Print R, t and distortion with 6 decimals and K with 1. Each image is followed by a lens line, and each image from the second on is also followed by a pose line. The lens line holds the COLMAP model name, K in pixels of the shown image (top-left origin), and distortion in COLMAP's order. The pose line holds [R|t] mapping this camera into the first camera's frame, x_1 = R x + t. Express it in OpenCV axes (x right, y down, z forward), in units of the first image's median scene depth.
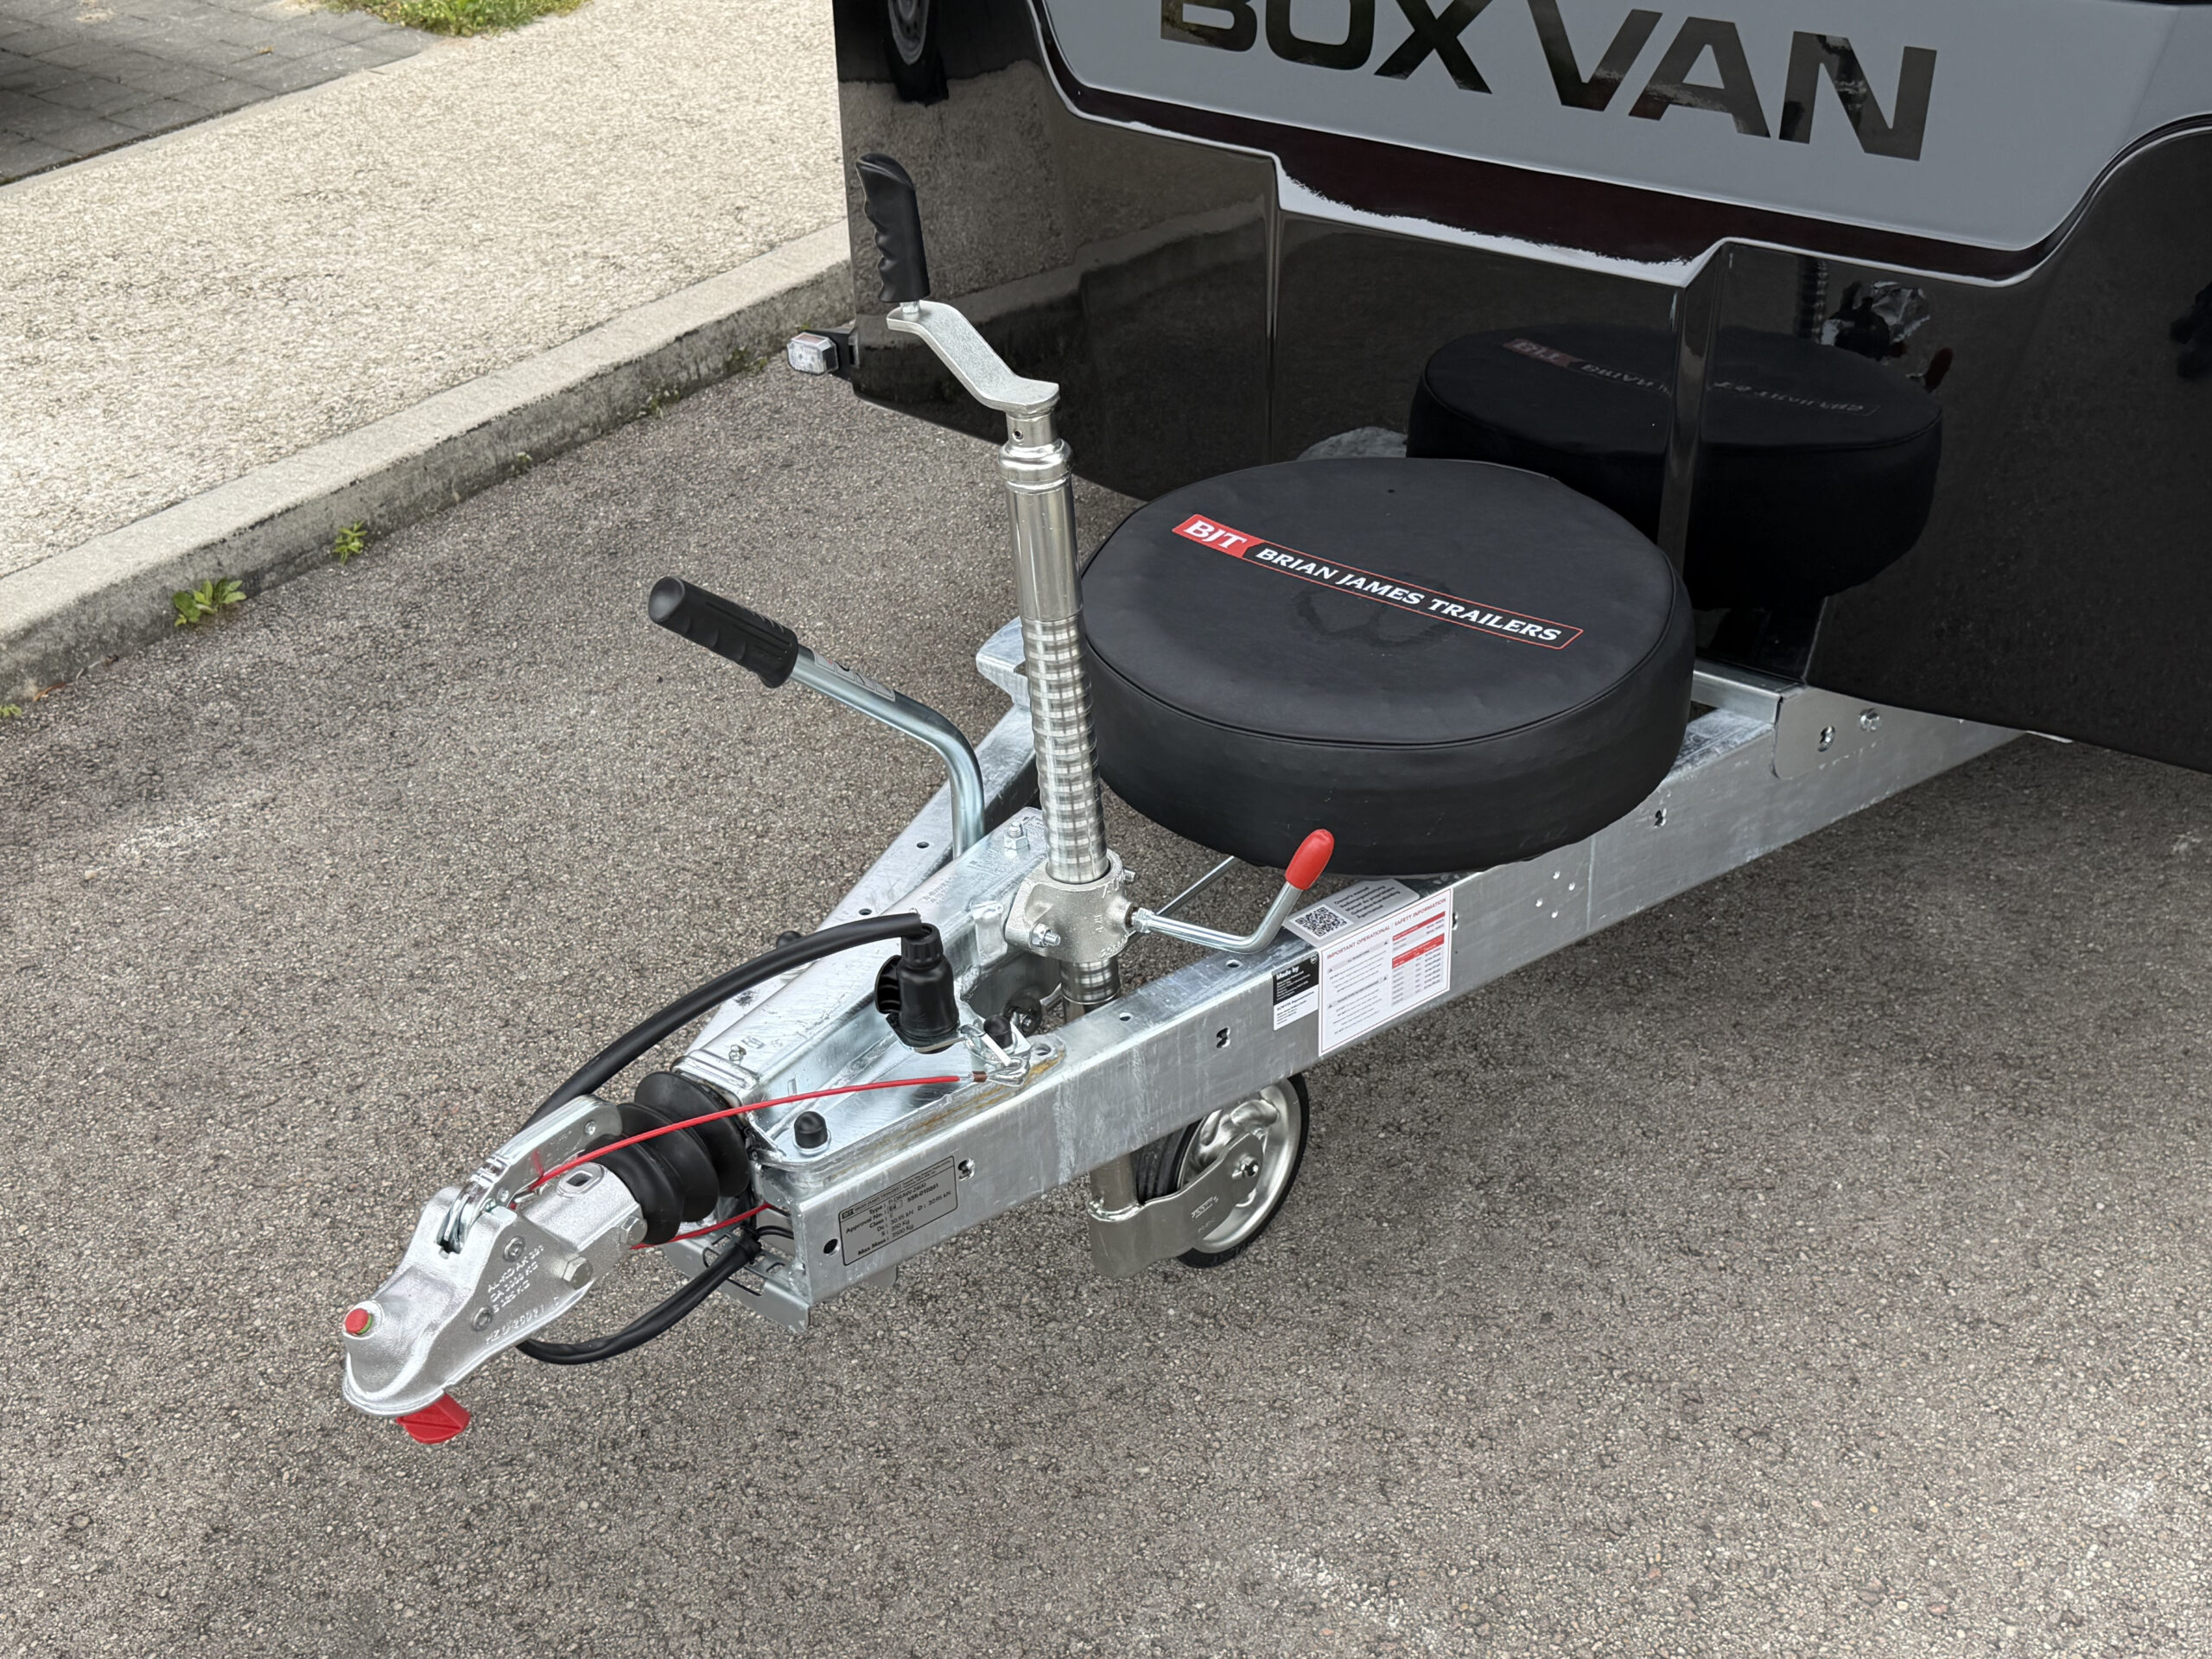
lens RADIAL K [[2592.2, 0, 1106.0], [0, 2592.2, 829.5], [0, 0, 1]] dist [0.181309, -0.395751]
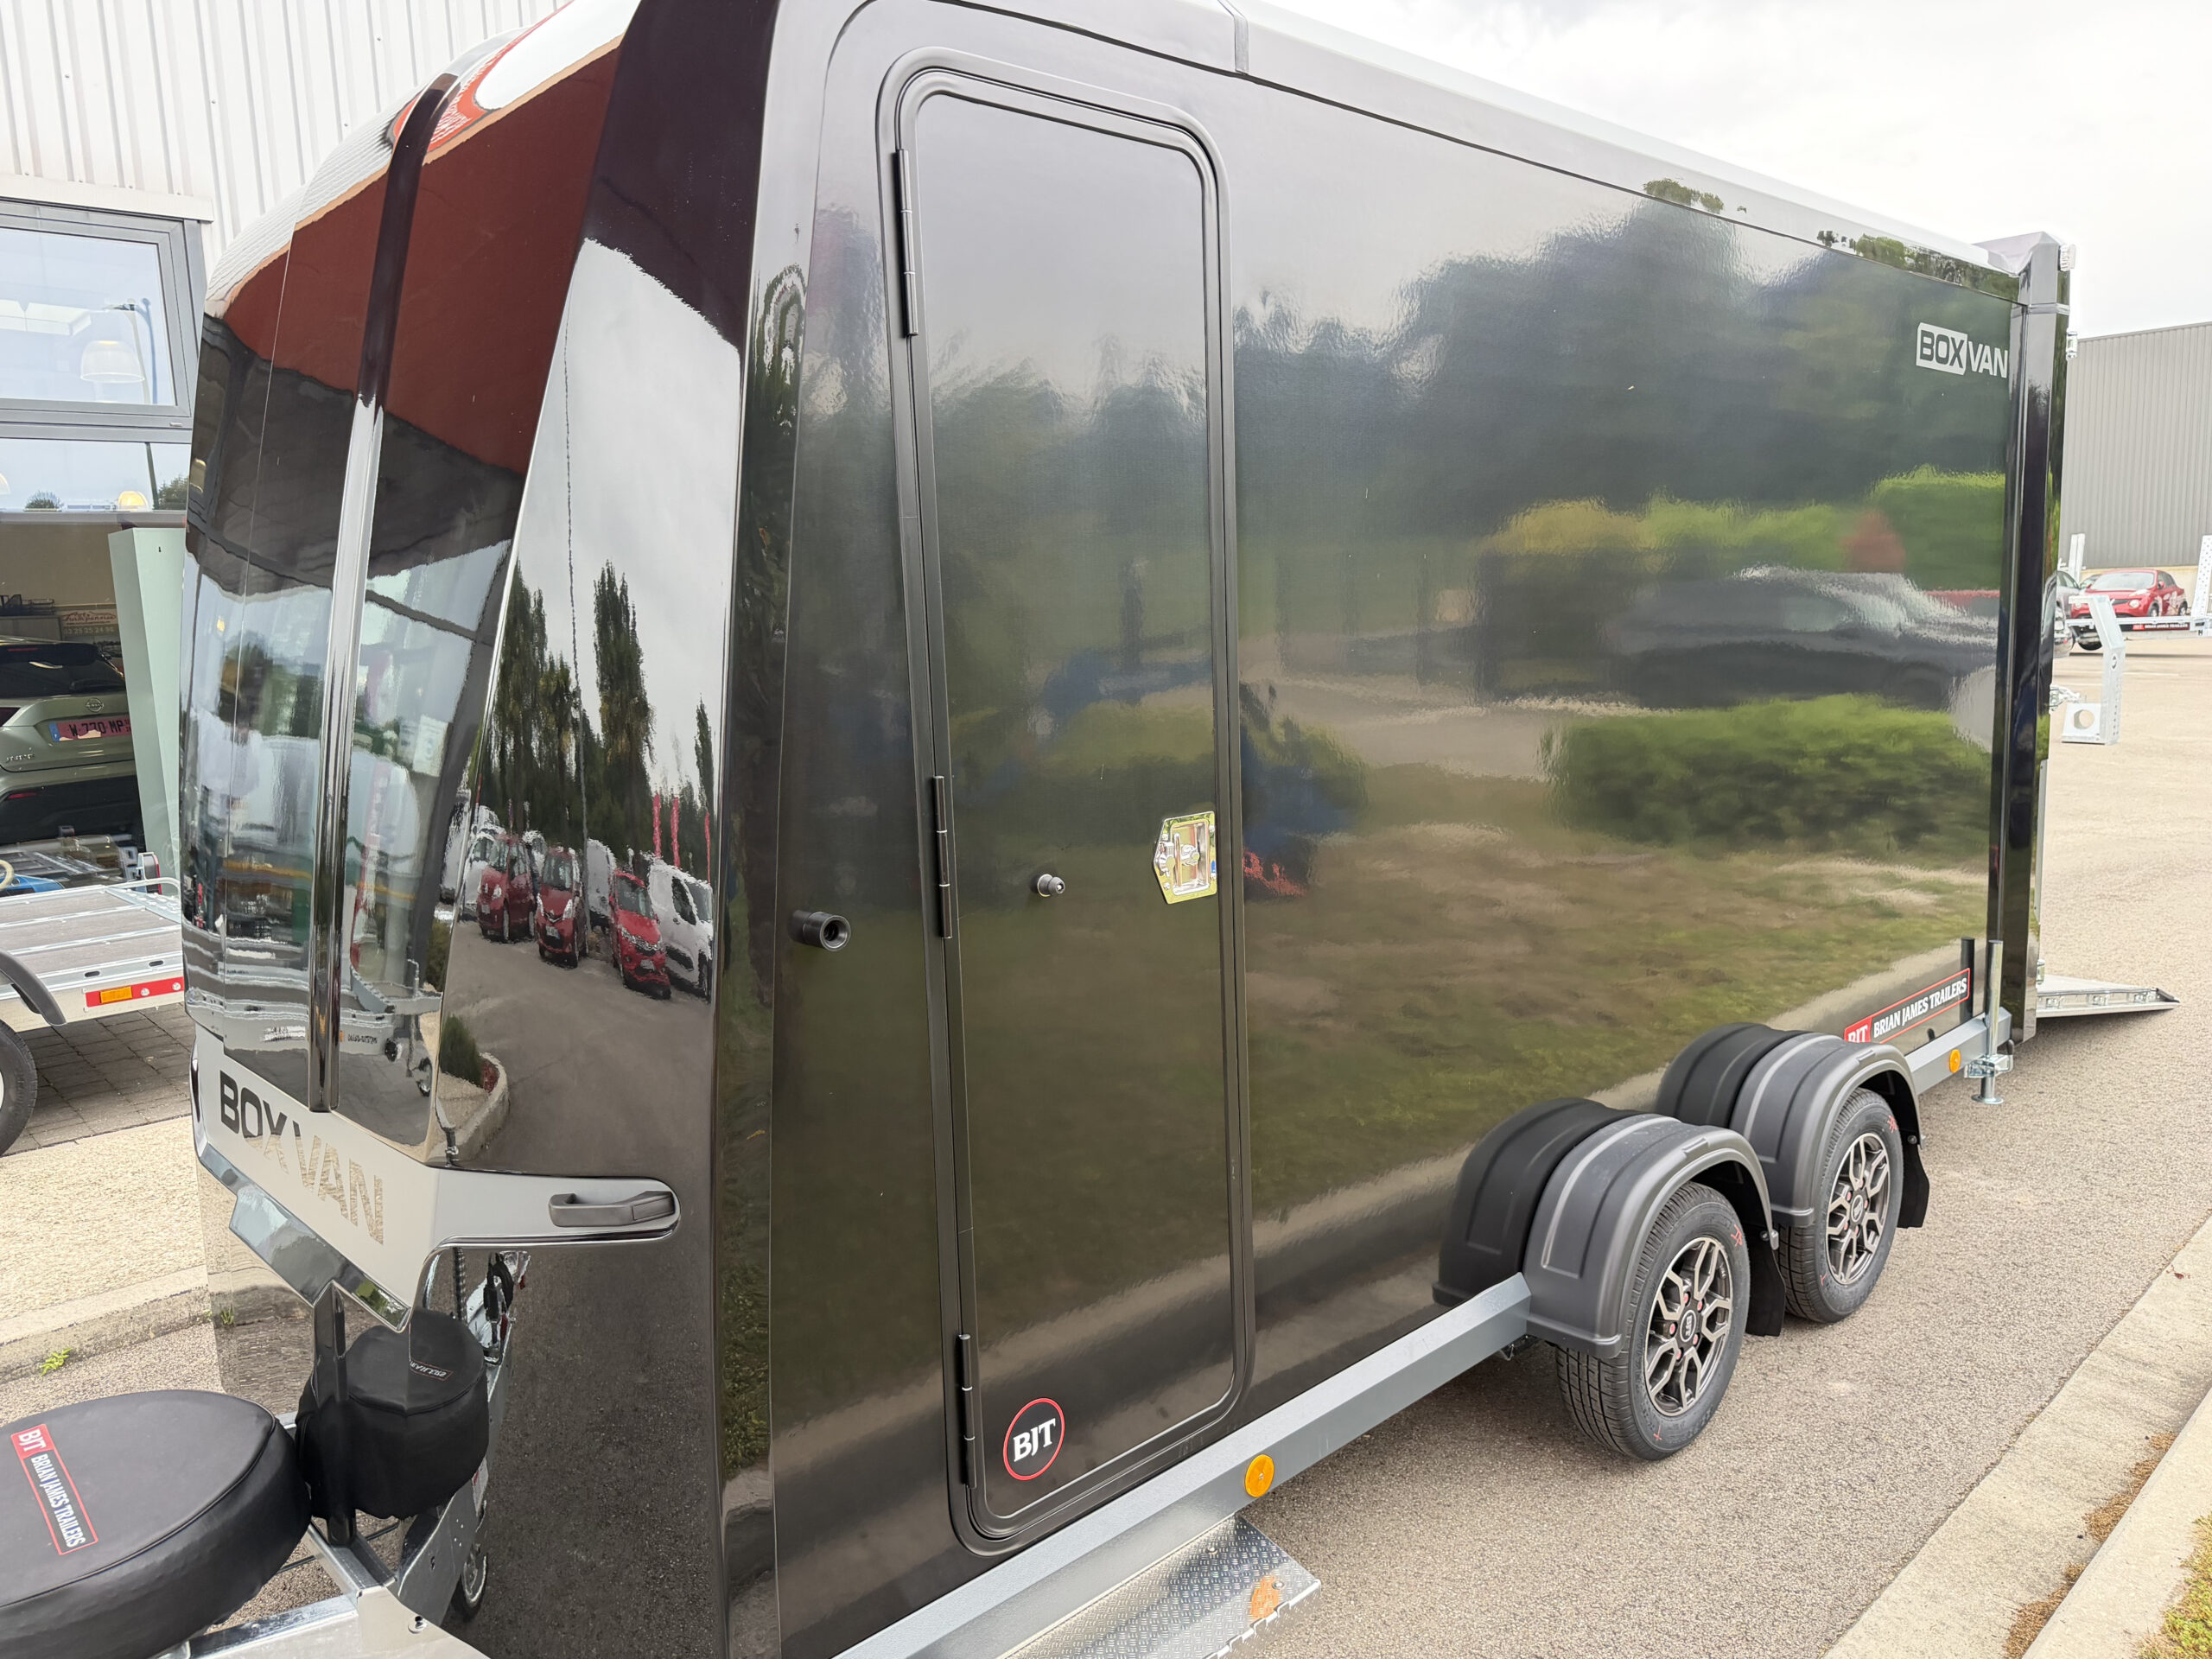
lens RADIAL K [[1571.7, 0, 1102.1], [0, 1571.7, 836.1], [0, 0, 1]] dist [-0.002422, -0.002652]
pose [[0.985414, 0.025843, -0.168198, 0.783914], [-0.090403, 0.916891, -0.388764, -0.131269], [0.144172, 0.398299, 0.905854, 0.087502]]
